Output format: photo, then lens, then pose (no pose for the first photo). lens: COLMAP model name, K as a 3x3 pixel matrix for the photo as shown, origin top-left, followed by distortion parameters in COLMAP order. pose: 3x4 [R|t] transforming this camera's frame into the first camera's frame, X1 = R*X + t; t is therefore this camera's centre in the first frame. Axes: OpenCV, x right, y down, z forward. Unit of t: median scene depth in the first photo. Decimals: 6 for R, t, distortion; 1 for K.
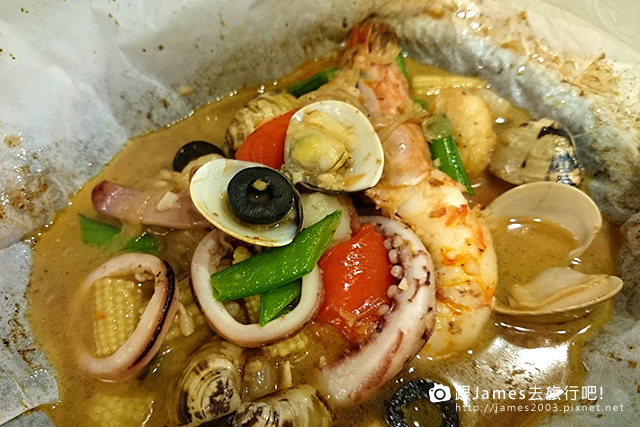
lens RADIAL K [[532.1, 0, 320.0], [0, 532.1, 213.5], [0, 0, 1]] dist [-0.002769, 0.004192]
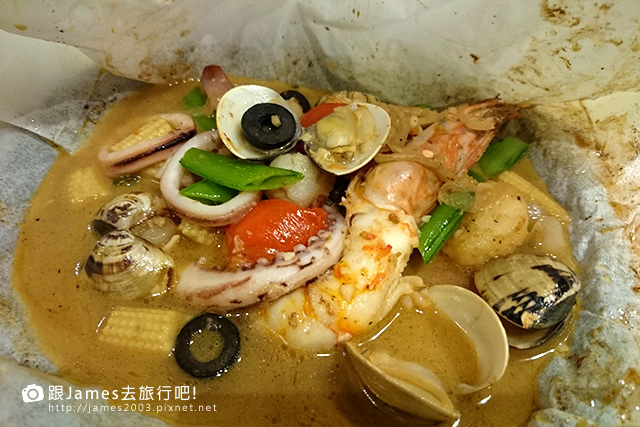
lens RADIAL K [[523.3, 0, 320.0], [0, 523.3, 213.5], [0, 0, 1]] dist [-0.001137, -0.005199]
pose [[0.662106, 0.619649, -0.421485, 0.559072], [-0.662543, 0.746838, 0.057188, -0.030305], [0.350218, 0.241387, 0.905030, 0.044183]]
